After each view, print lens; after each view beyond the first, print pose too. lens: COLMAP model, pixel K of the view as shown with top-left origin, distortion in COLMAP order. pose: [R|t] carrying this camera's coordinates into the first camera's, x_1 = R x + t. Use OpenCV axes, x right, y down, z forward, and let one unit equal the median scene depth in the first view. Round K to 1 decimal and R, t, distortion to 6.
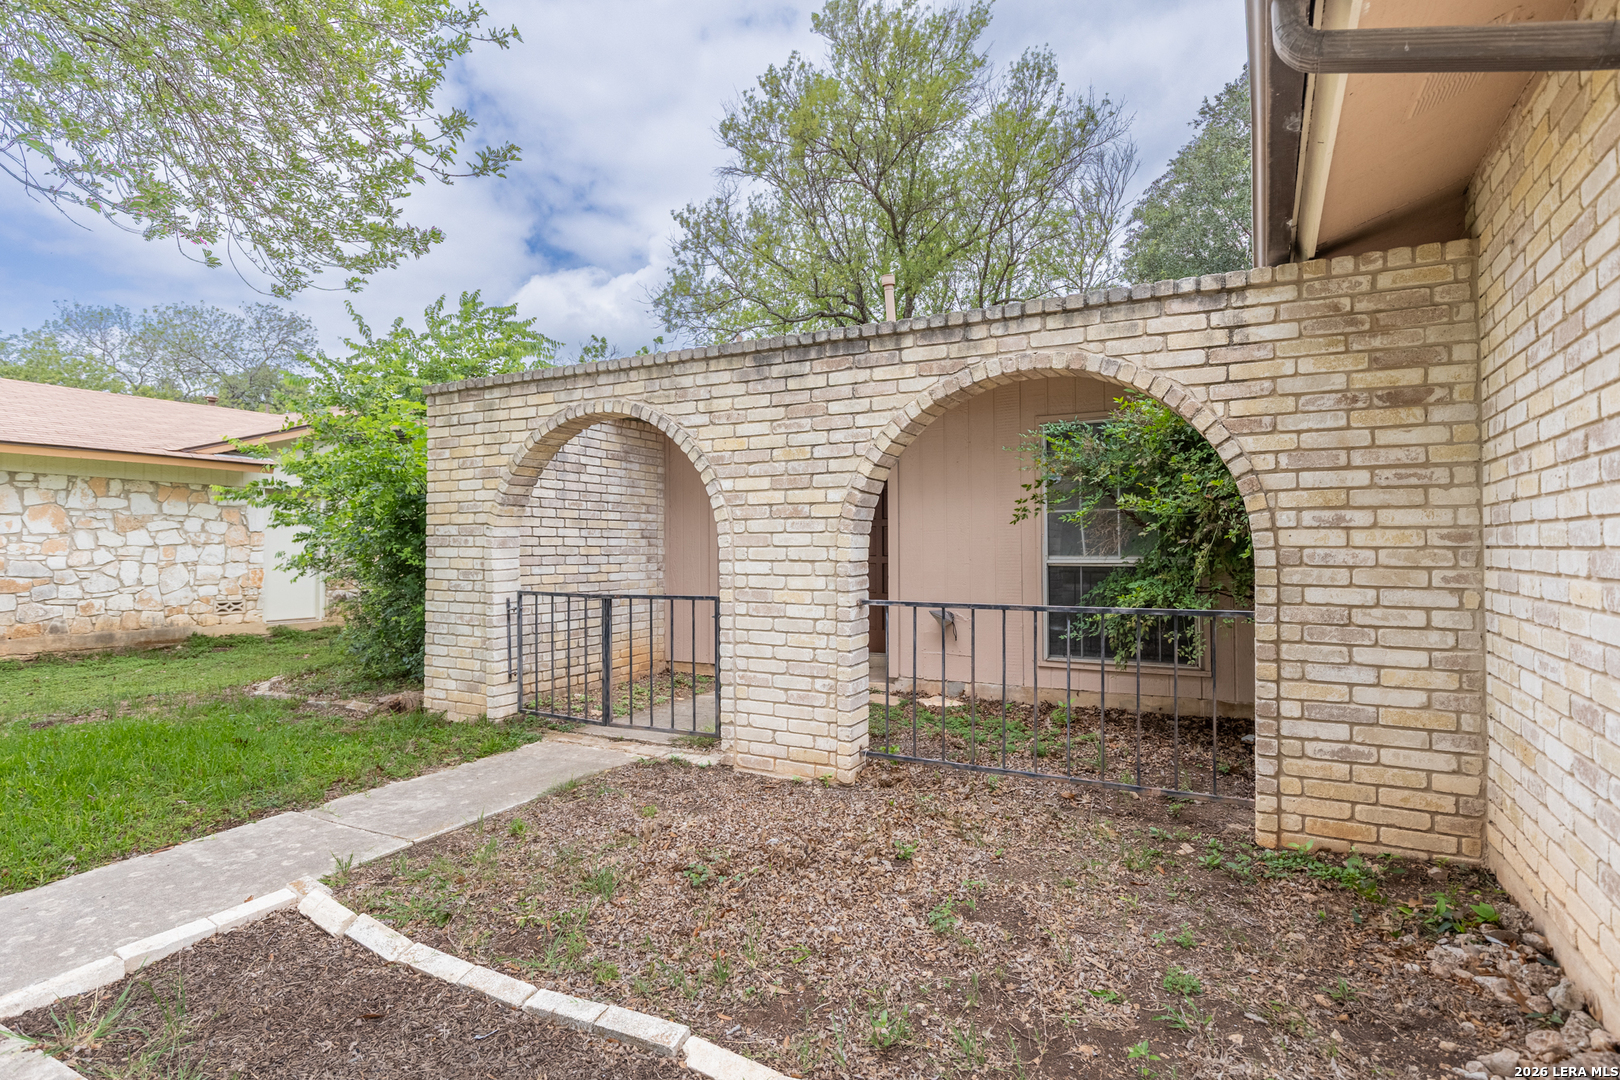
lens RADIAL K [[829.7, 0, 820.2], [0, 829.7, 533.2], [0, 0, 1]] dist [0.000793, 0.000012]
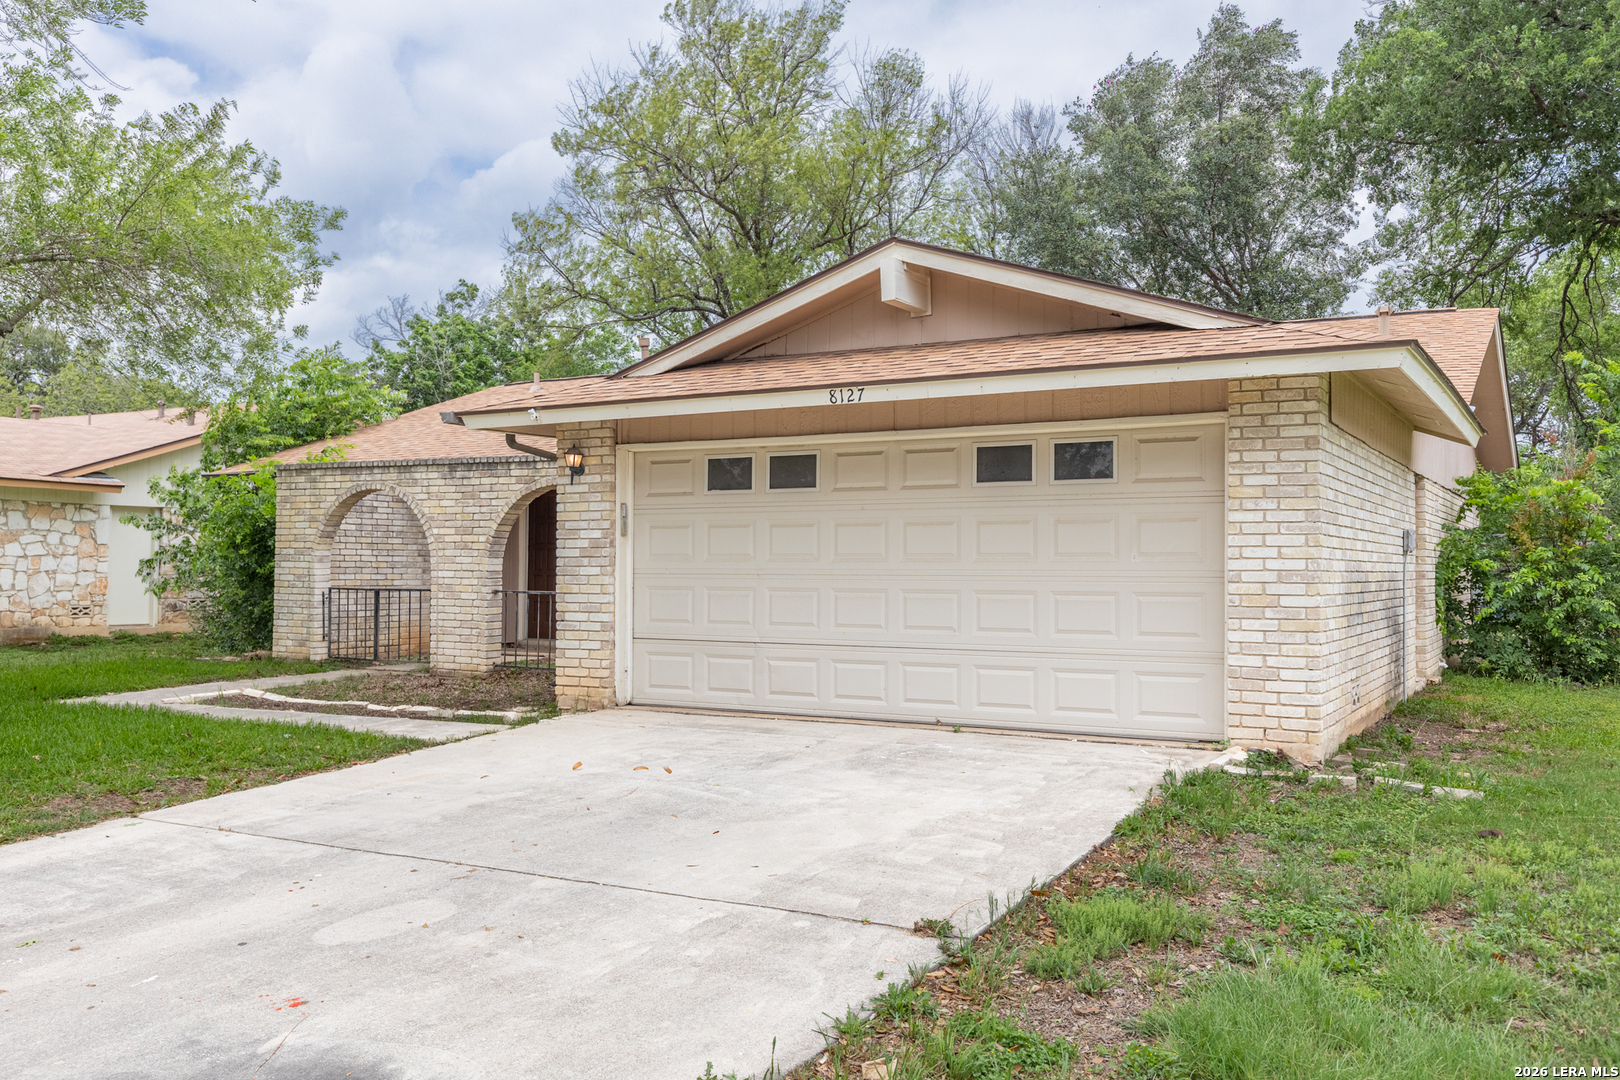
lens RADIAL K [[1367.9, 0, 817.8], [0, 1367.9, 533.5], [0, 0, 1]] dist [0.009518, 0.003973]
pose [[0.999679, 0.010729, -0.022936, 0.842192], [-0.010846, 0.999929, -0.004977, -0.046108], [0.022881, 0.005224, 0.999725, -2.145624]]
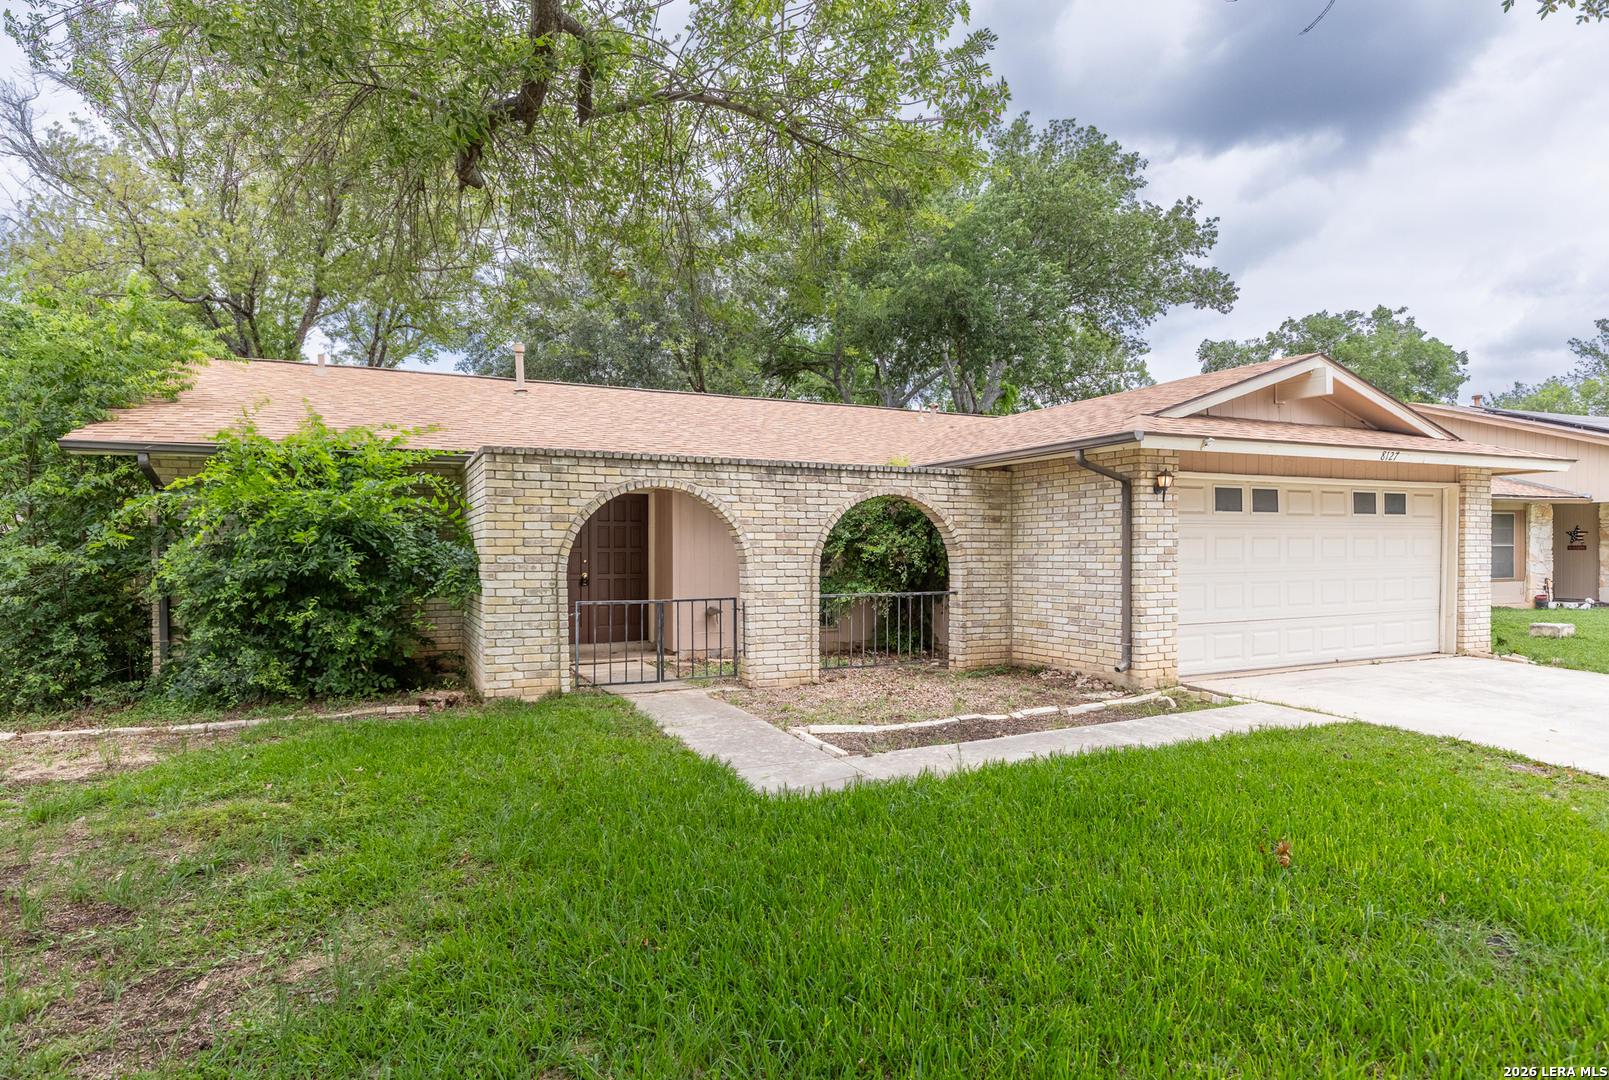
lens RADIAL K [[882.8, 0, 799.5], [0, 882.8, 556.7], [0, 0, 1]] dist [0.002542, -0.000518]
pose [[0.591085, -0.000278, 0.806609, -1.600566], [-0.011975, 0.999887, 0.009120, -0.031233], [-0.806520, -0.015049, 0.591015, -0.238350]]
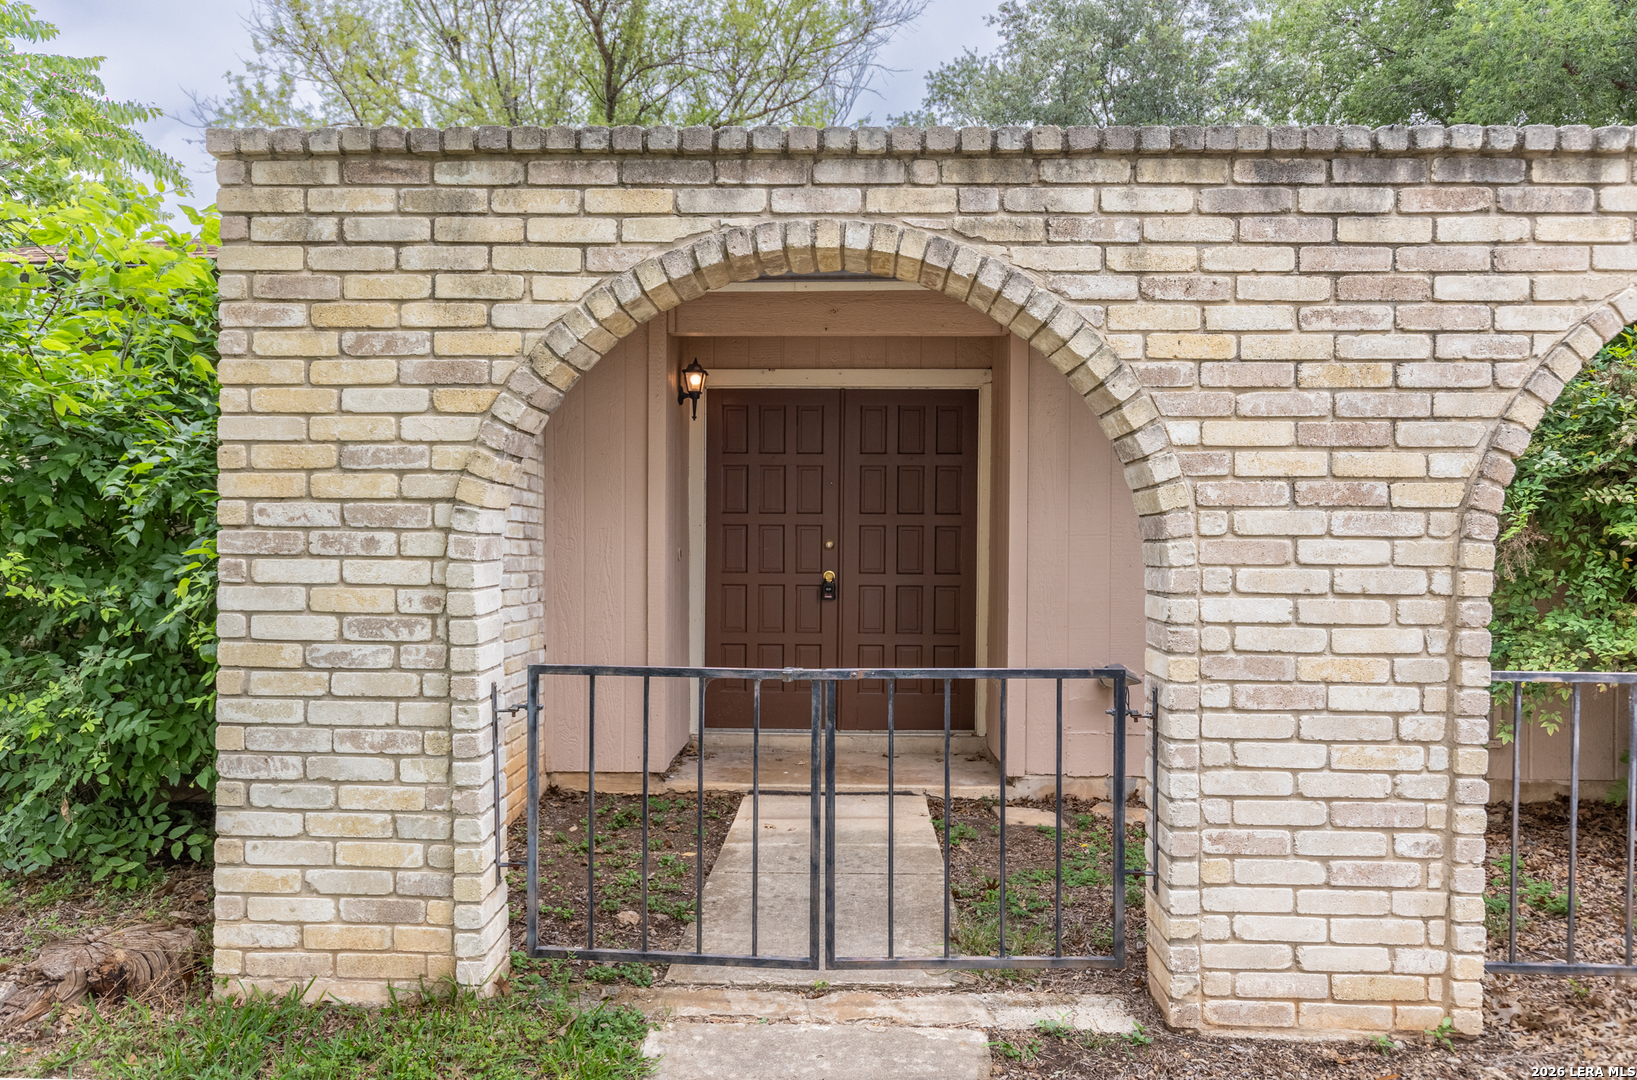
lens RADIAL K [[1045.9, 0, 809.3], [0, 1045.9, 567.4], [0, 0, 1]] dist [0.004063, -0.000519]
pose [[0.893720, 0.003409, 0.448612, -0.557561], [-0.017094, 0.999504, 0.026458, 0.005528], [-0.448299, -0.031315, 0.893335, 0.558094]]
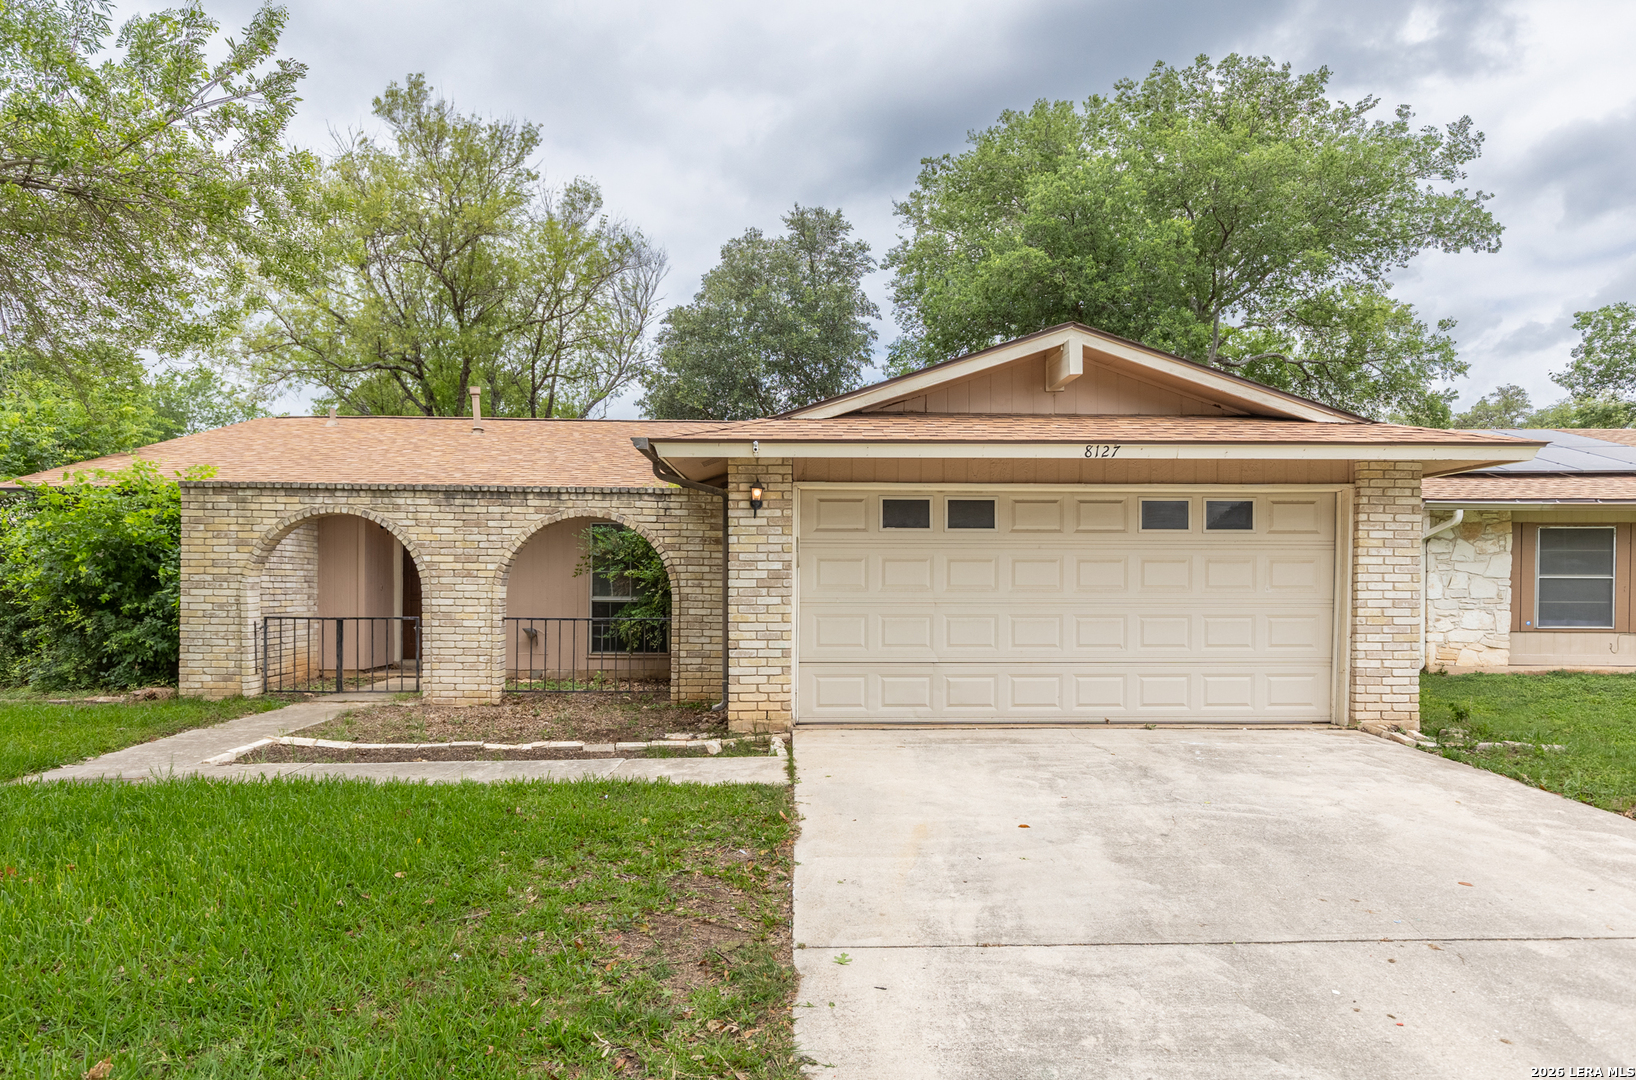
lens RADIAL K [[912.7, 0, 823.5], [0, 912.7, 594.8], [0, 0, 1]] dist [0.004272, 0.000179]
pose [[0.865793, 0.005719, 0.500370, -0.368505], [-0.019161, 0.999580, 0.021729, -0.037404], [-0.500036, -0.028400, 0.865539, -1.261039]]
